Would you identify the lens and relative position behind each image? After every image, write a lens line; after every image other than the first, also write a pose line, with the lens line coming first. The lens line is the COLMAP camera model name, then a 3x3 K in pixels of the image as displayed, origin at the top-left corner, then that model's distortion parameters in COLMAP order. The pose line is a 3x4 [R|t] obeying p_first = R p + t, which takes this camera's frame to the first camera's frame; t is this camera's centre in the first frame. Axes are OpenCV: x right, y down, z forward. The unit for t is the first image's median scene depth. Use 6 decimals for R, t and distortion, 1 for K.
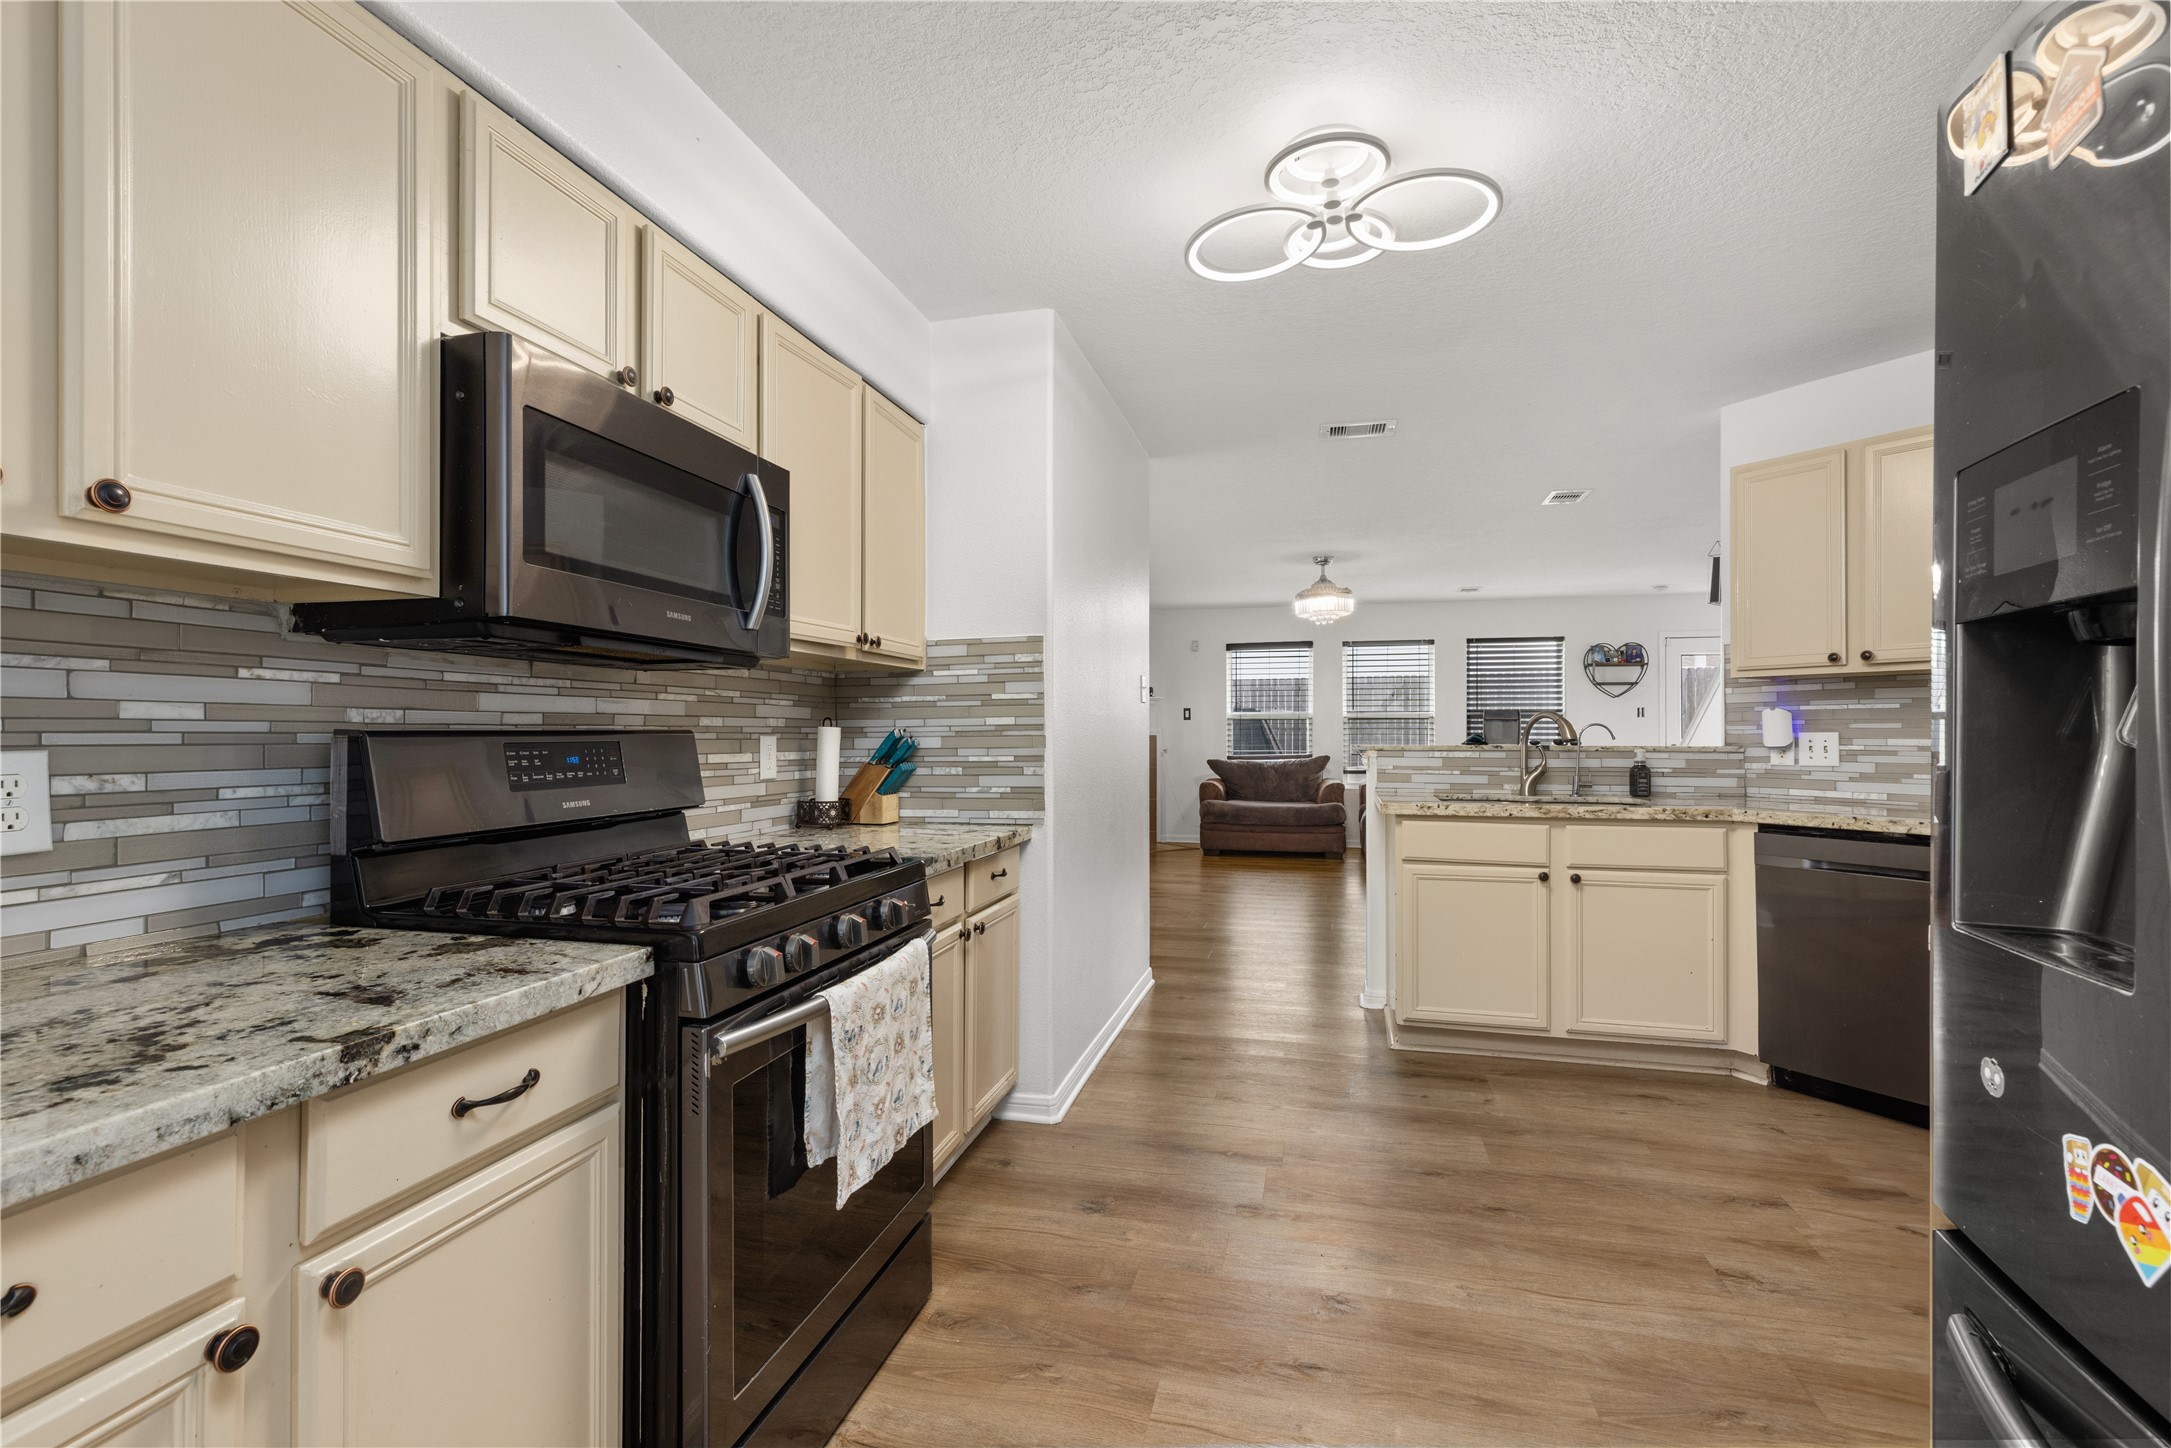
lens RADIAL K [[975.4, 0, 1072.1], [0, 975.4, 732.6], [0, 0, 1]] dist [0.000477, 0.000826]
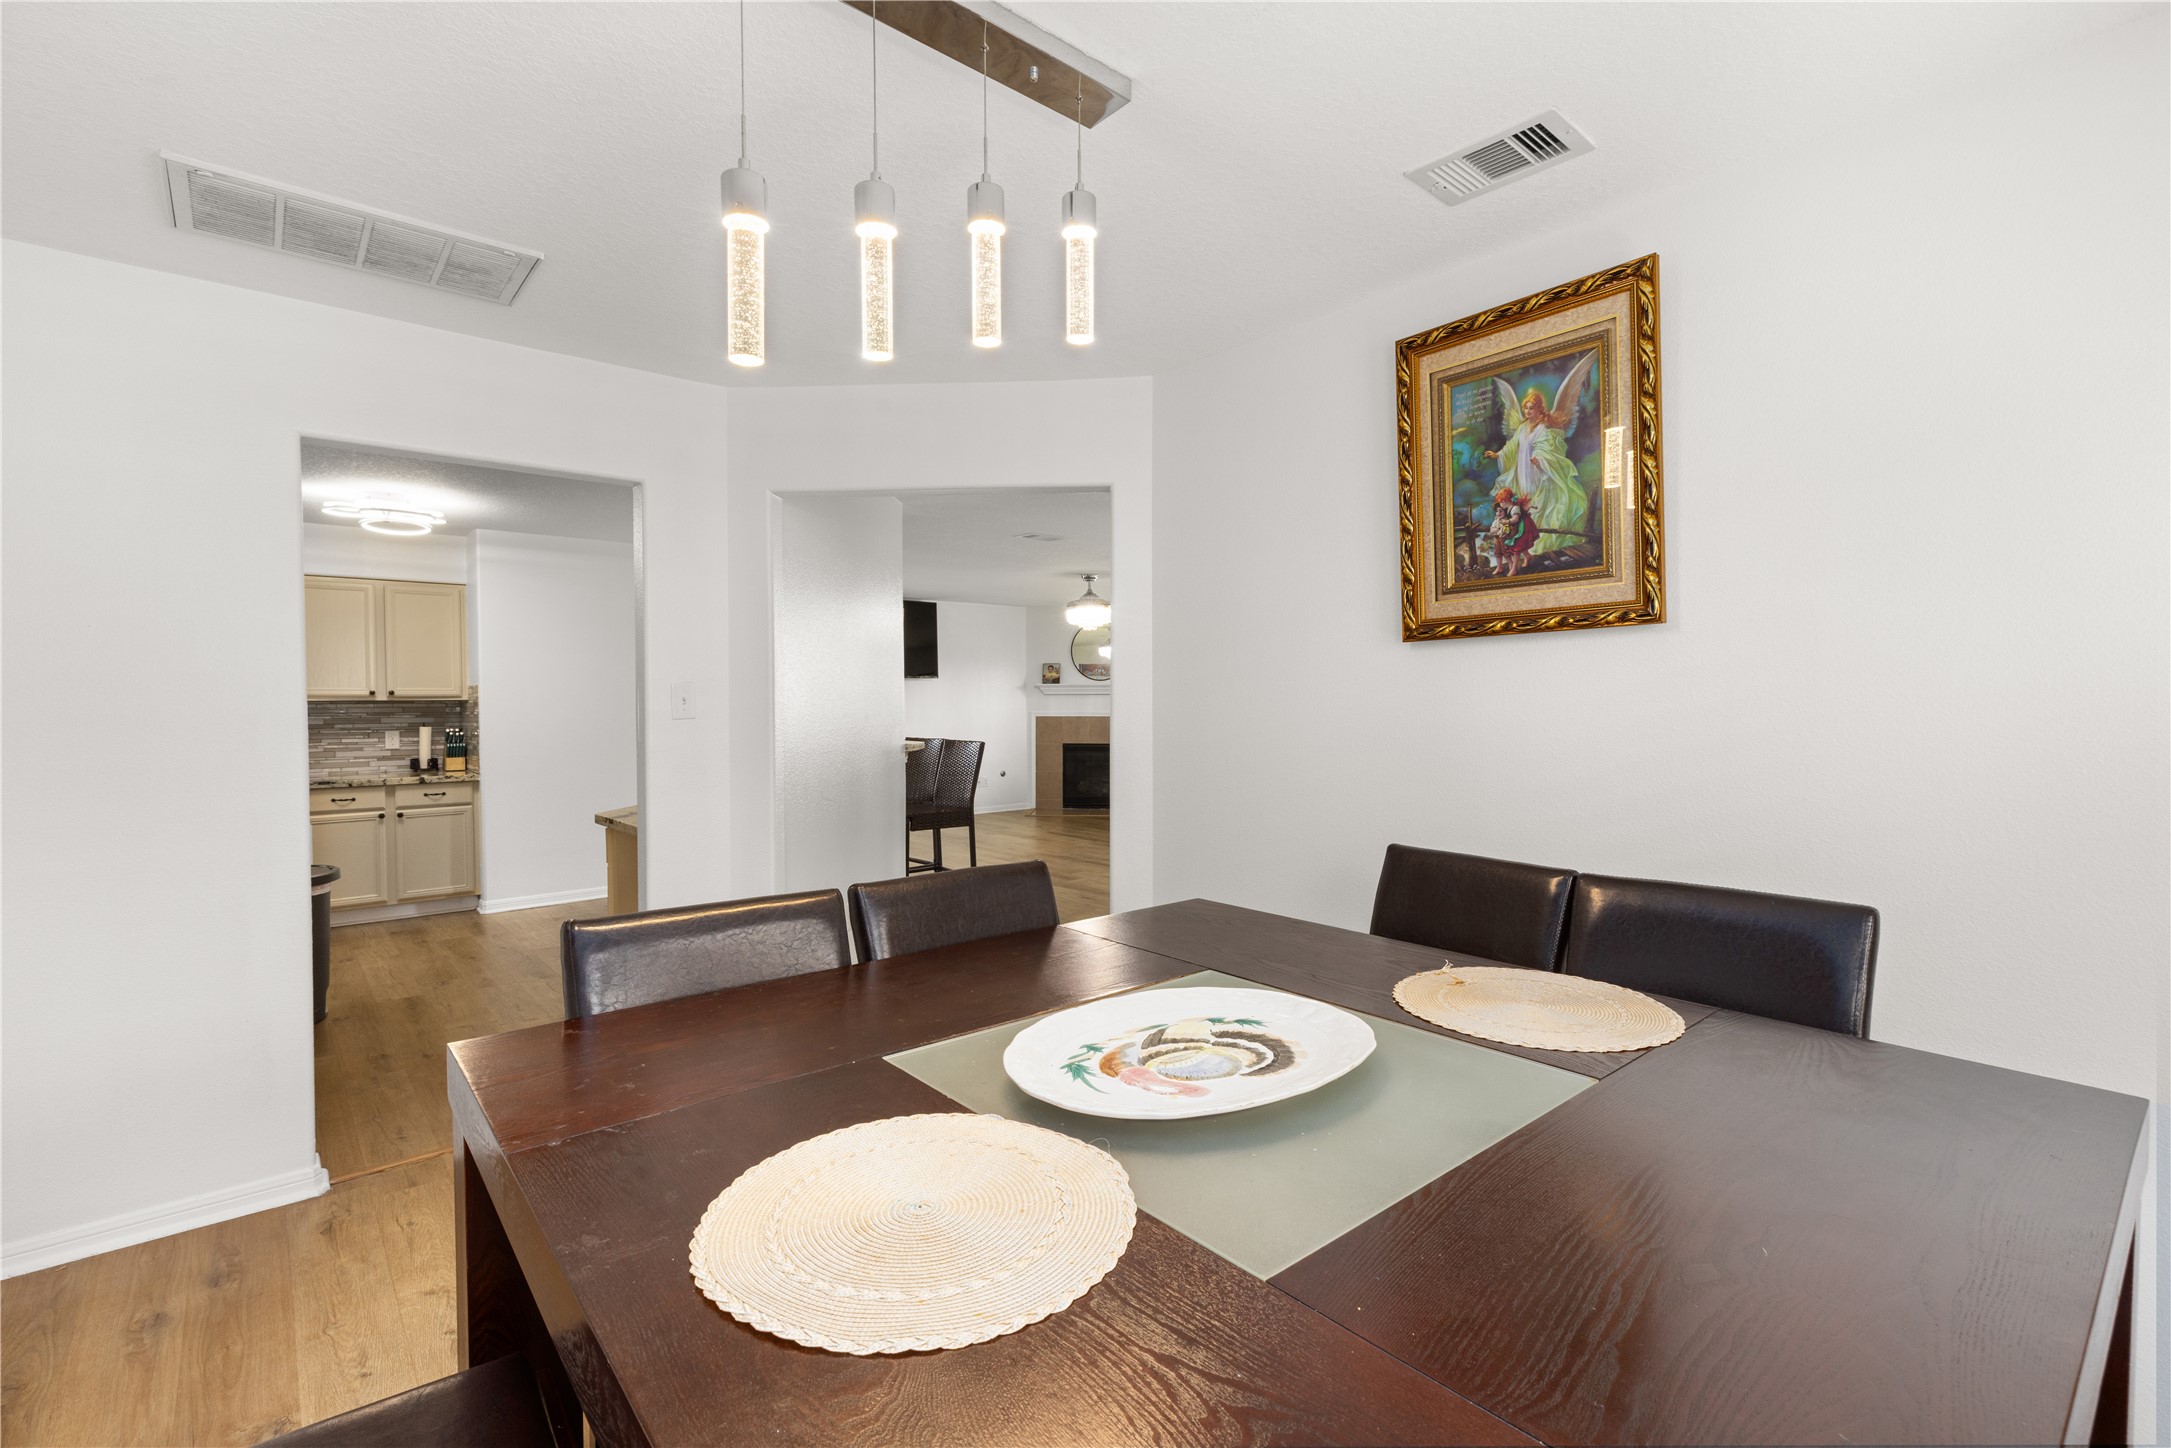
lens RADIAL K [[975.4, 0, 1087.3], [0, 975.4, 723.7], [0, 0, 1]] dist [0.000477, 0.000826]
pose [[0.819022, 0.013420, -0.573605, 1.906398], [0.002516, 0.999633, 0.026979, -0.058015], [0.573756, -0.023540, 0.818688, 0.019853]]
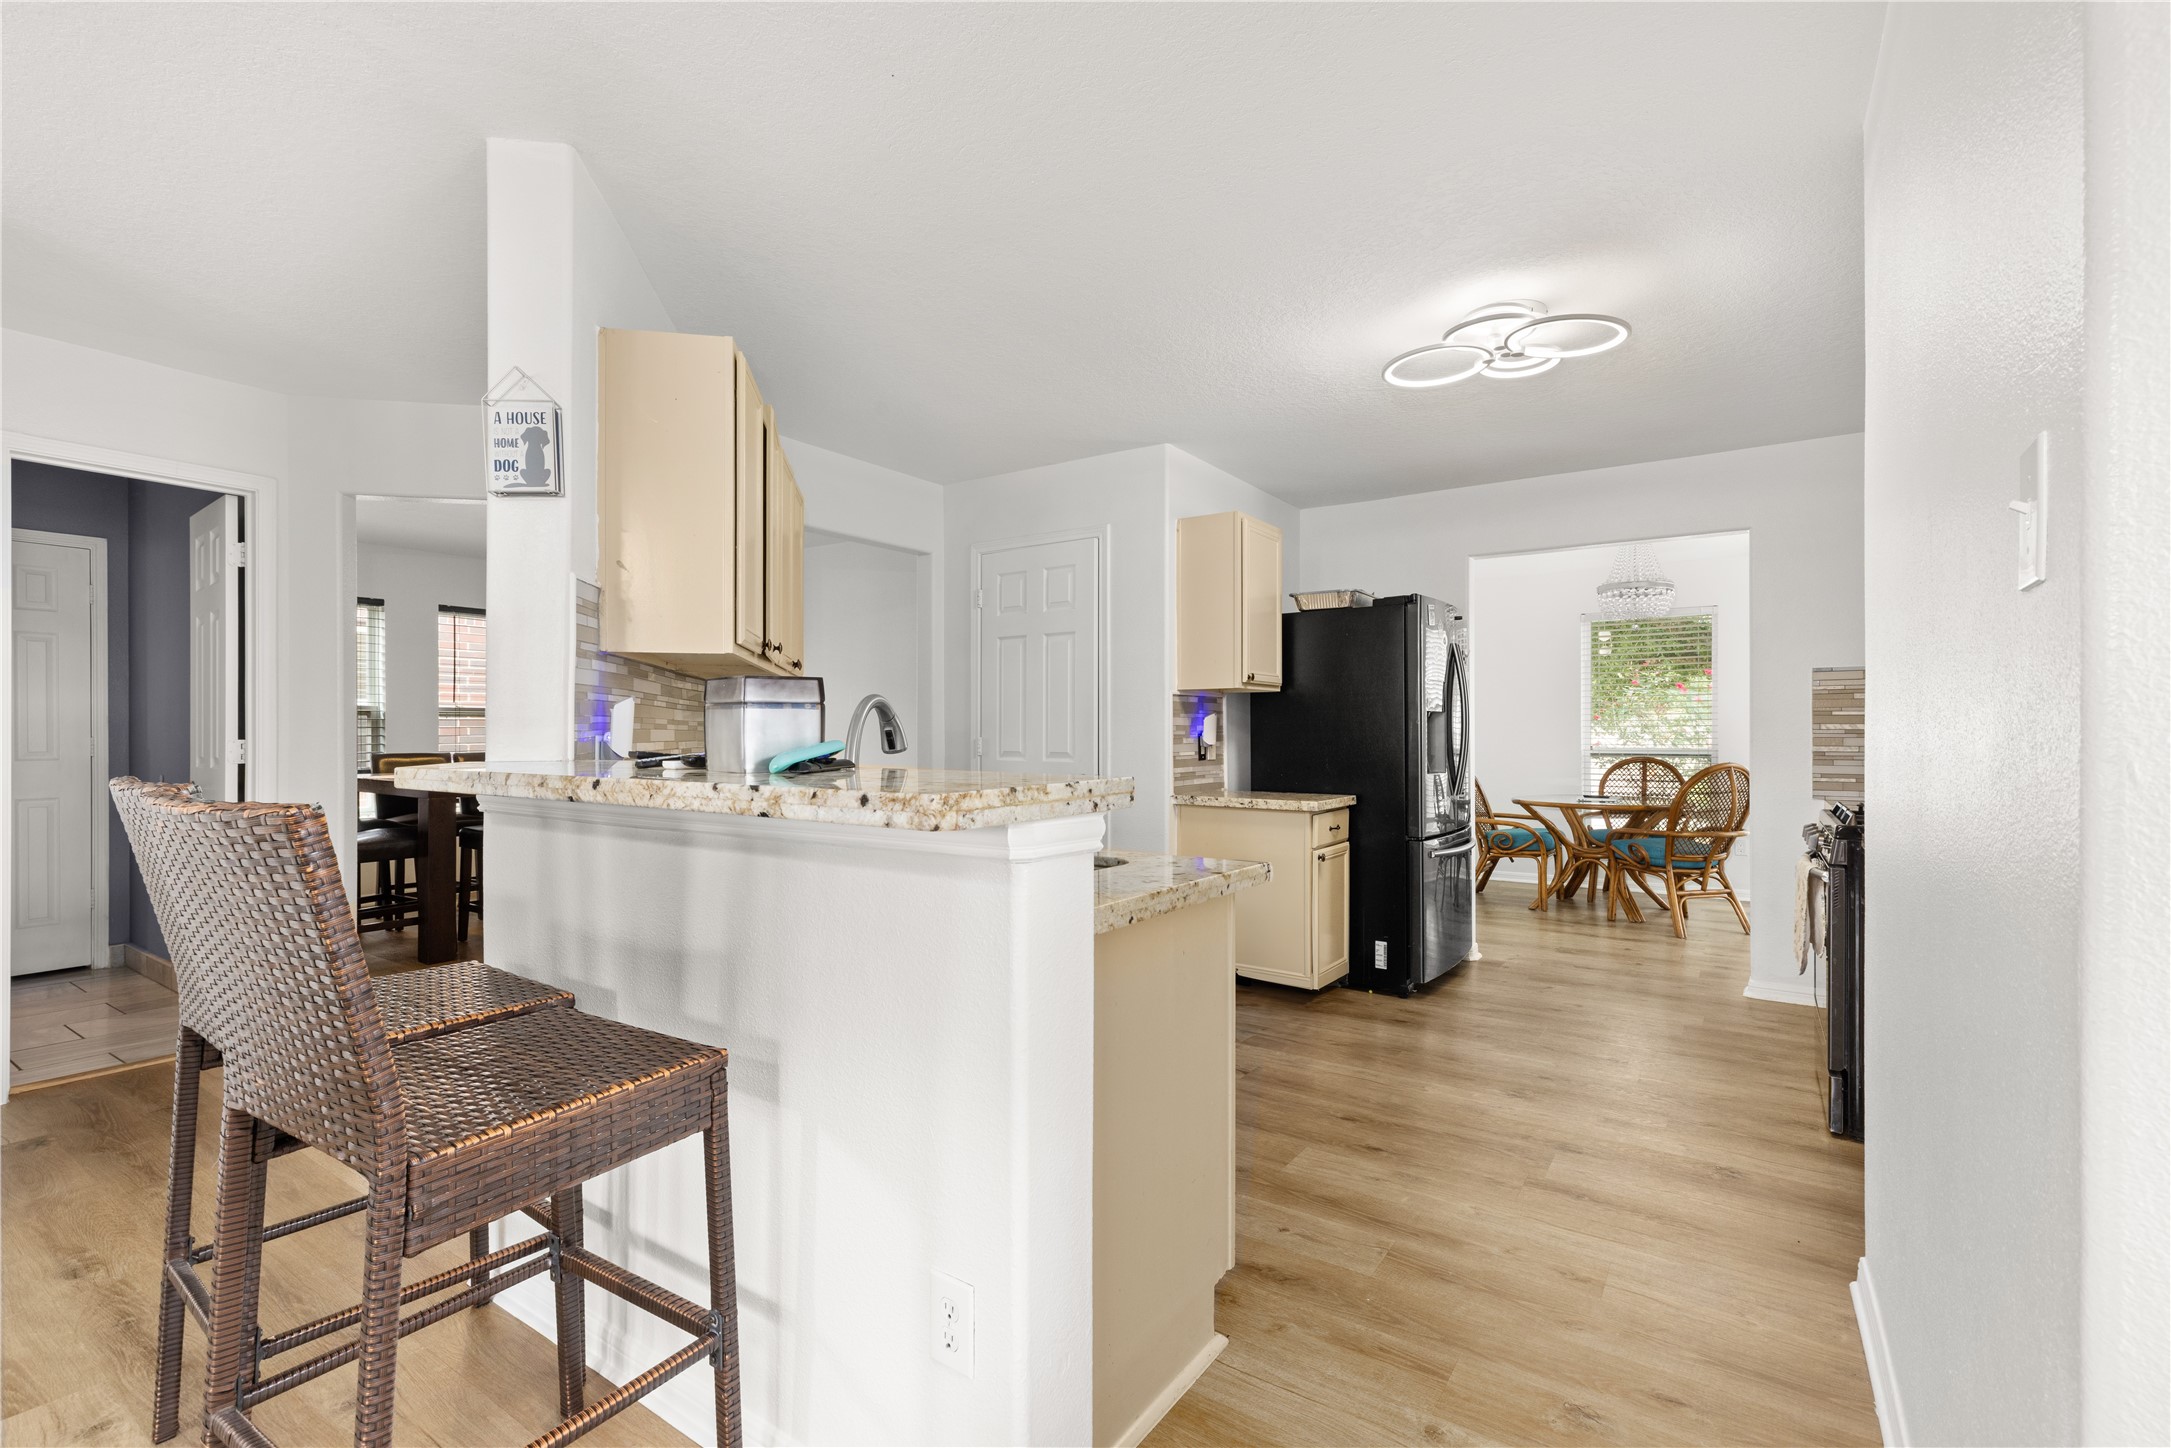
lens RADIAL K [[975.4, 0, 1073.7], [0, 975.4, 734.5], [0, 0, 1]] dist [0.000477, 0.000826]
pose [[-0.941348, 0.005824, 0.337386, 0.234233], [0.004237, 0.999976, -0.005441, 0.003901], [-0.337409, -0.003693, -0.941351, 1.566808]]
